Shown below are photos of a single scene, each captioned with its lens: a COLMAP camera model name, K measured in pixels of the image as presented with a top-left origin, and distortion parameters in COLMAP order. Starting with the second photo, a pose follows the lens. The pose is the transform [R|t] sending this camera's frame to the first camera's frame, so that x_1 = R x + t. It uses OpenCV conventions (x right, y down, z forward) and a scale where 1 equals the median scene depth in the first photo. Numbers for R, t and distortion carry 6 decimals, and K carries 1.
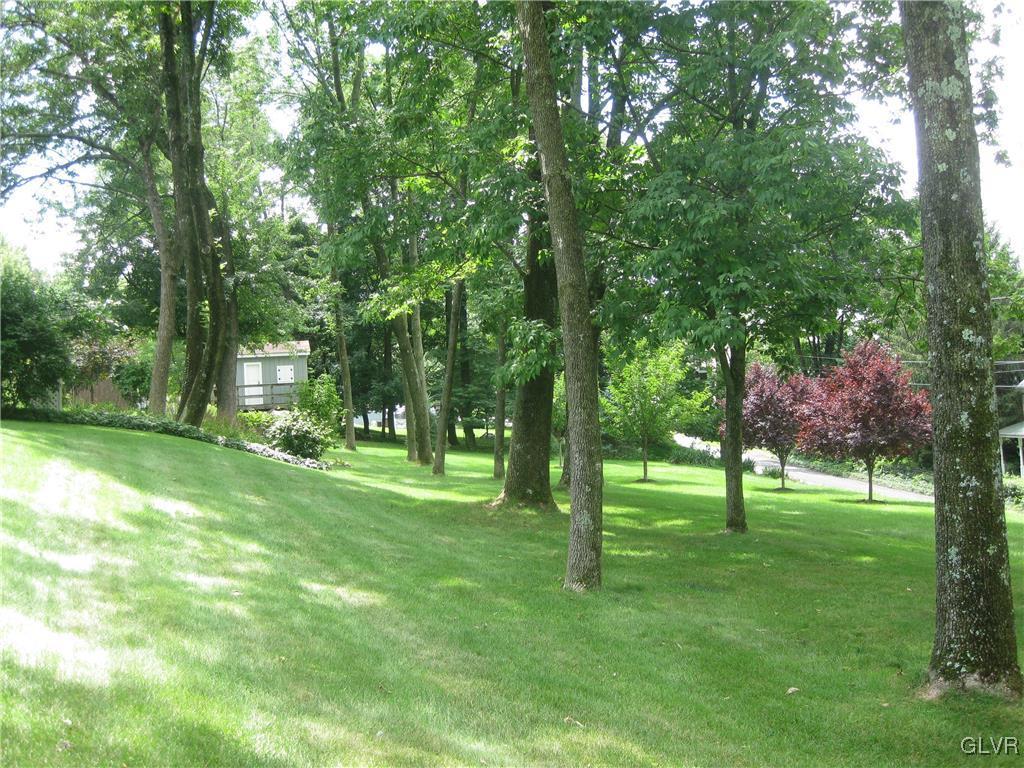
lens RADIAL K [[1116.1, 0, 511.9], [0, 1116.1, 384.8], [0, 0, 1]] dist [-0.145714, 0.000000]
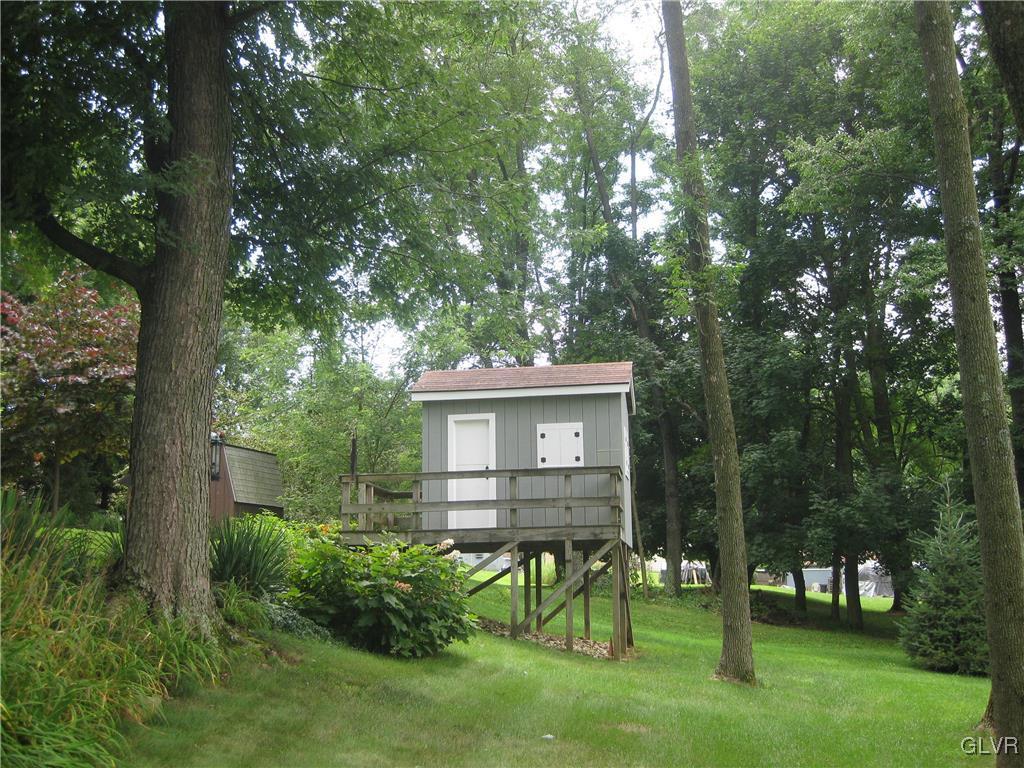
lens RADIAL K [[1116.1, 0, 512.3], [0, 1116.1, 385.3], [0, 0, 1]] dist [-0.145714, 0.000000]
pose [[0.921376, -0.030661, -0.387462, -0.061300], [-0.024199, 0.990424, -0.135921, 0.016864], [0.387919, 0.134611, 0.911811, 0.529886]]
